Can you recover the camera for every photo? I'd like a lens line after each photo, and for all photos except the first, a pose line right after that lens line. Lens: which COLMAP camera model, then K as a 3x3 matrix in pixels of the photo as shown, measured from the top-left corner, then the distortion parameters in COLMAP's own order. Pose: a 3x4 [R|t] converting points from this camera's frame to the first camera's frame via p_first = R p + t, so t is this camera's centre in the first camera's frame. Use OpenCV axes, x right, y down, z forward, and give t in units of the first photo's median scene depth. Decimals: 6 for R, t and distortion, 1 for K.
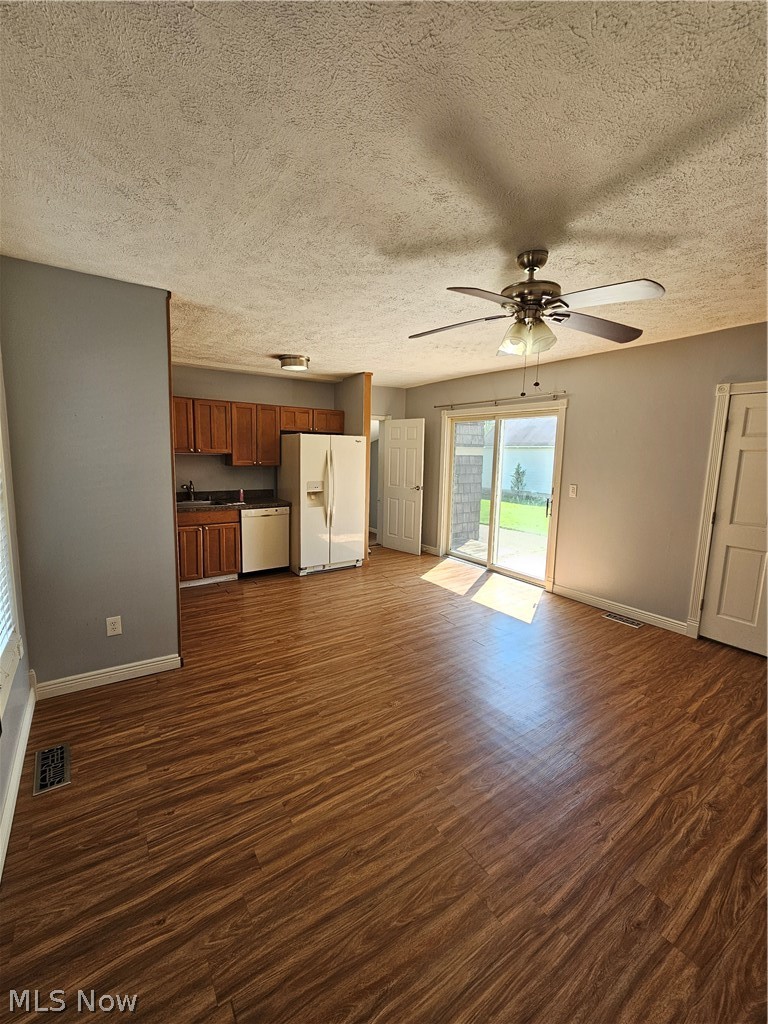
lens RADIAL K [[422.0, 0, 377.0], [0, 422.0, 510.0], [0, 0, 1]] dist [0.001554, -0.001039]
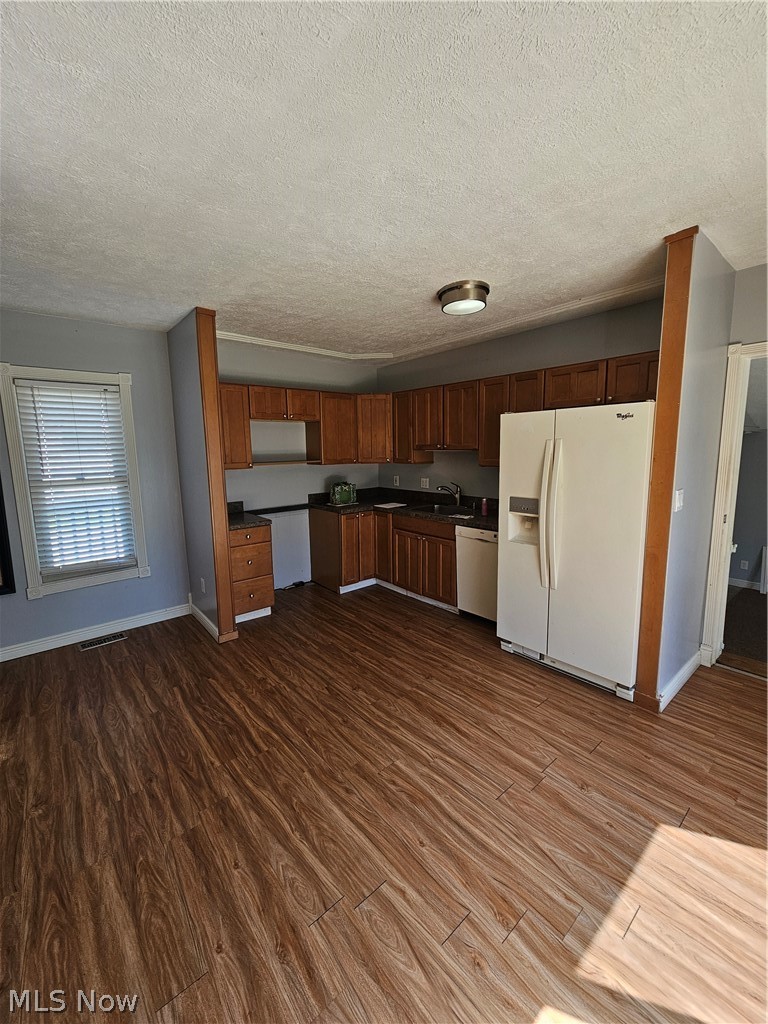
lens RADIAL K [[422.0, 0, 380.5], [0, 422.0, 509.2], [0, 0, 1]] dist [0.001554, -0.001039]
pose [[0.102742, 0.126229, -0.986666, 0.473383], [-0.116305, 0.986636, 0.114114, -0.116461], [0.987885, 0.103030, 0.116050, 0.929082]]
